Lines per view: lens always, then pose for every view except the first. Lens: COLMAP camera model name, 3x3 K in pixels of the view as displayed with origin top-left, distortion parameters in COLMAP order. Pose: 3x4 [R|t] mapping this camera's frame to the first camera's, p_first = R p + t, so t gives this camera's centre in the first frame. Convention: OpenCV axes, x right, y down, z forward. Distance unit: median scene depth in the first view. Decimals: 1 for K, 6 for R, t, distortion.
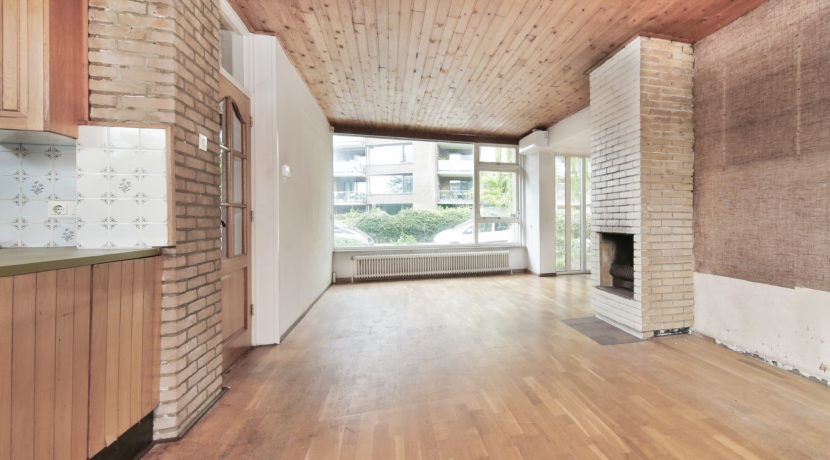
lens RADIAL K [[382.5, 0, 516.4], [0, 382.5, 221.4], [0, 0, 1]] dist [0.009979, -0.000649]
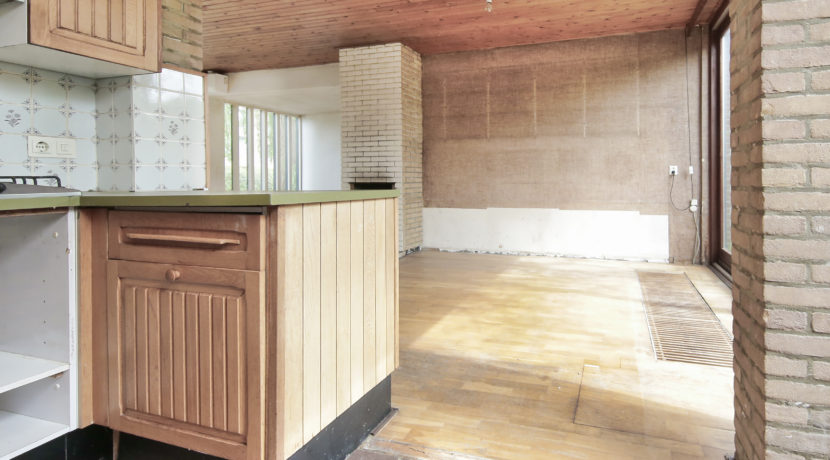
lens RADIAL K [[429.8, 0, 484.4], [0, 429.8, 177.2], [0, 0, 1]] dist [0.001324, -0.001249]
pose [[0.579891, 0.001732, 0.814692, -0.751233], [0.005555, 0.999966, -0.006080, 0.024229], [-0.814675, 0.008052, 0.579861, -0.159869]]
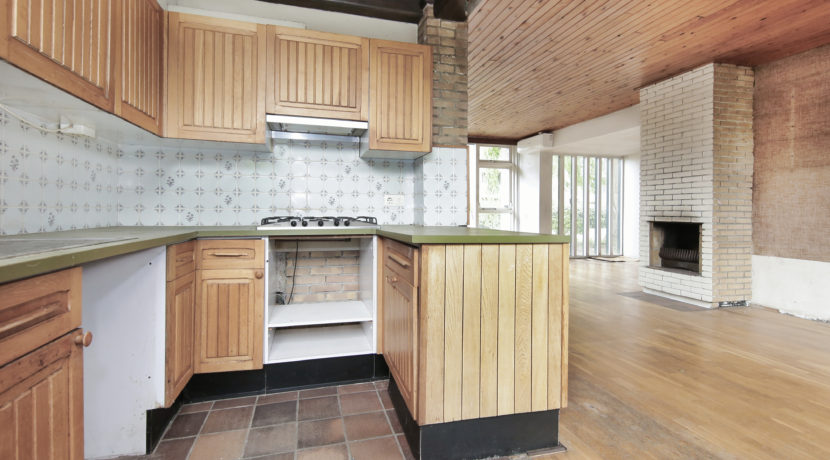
lens RADIAL K [[362.1, 0, 392.0], [0, 362.1, 212.4], [0, 0, 1]] dist [0.000600, -0.000647]
pose [[0.996026, 0.010601, -0.088432, -0.568280], [-0.010572, 0.999944, 0.000796, 0.008642], [0.088435, 0.000142, 0.996082, -0.239704]]
